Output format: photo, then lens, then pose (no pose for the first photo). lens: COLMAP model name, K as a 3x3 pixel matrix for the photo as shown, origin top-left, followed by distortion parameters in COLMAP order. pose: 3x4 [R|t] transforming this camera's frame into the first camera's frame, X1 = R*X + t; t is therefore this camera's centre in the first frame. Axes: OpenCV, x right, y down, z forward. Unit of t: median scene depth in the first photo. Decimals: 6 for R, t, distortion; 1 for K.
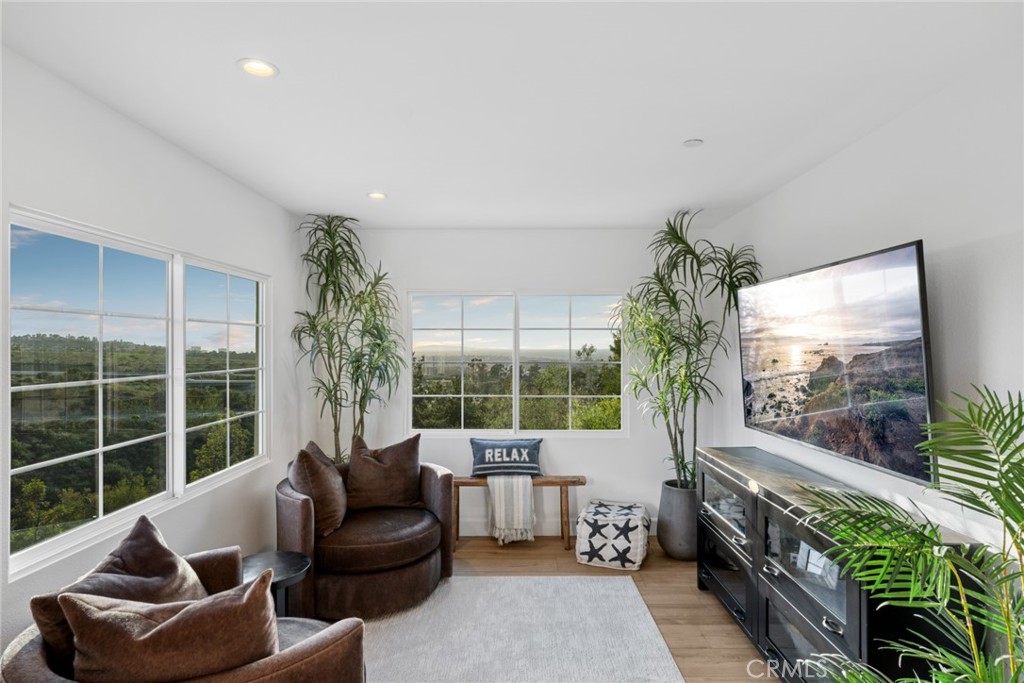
lens RADIAL K [[535.8, 0, 512.0], [0, 535.8, 341.5], [0, 0, 1]] dist [0.002744, 0.000491]
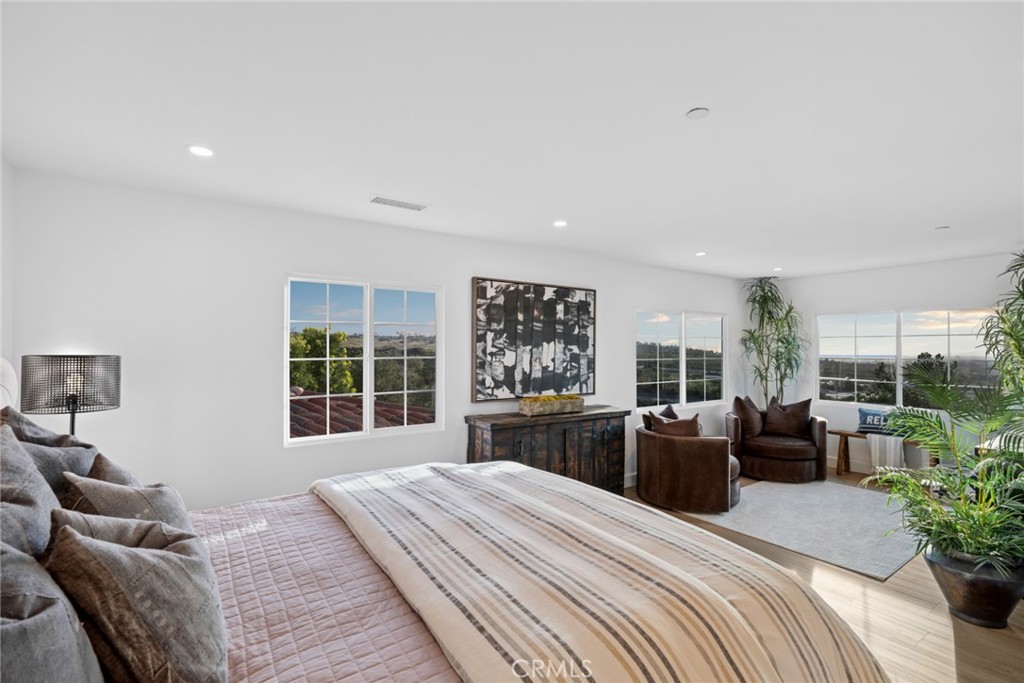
lens RADIAL K [[477.7, 0, 512.8], [0, 477.7, 348.2], [0, 0, 1]] dist [-0.001888, 0.000086]
pose [[0.580312, 0.002183, -0.814391, 0.523264], [0.003532, 0.999980, 0.005197, -0.001014], [0.814387, -0.005892, 0.580293, -0.675141]]
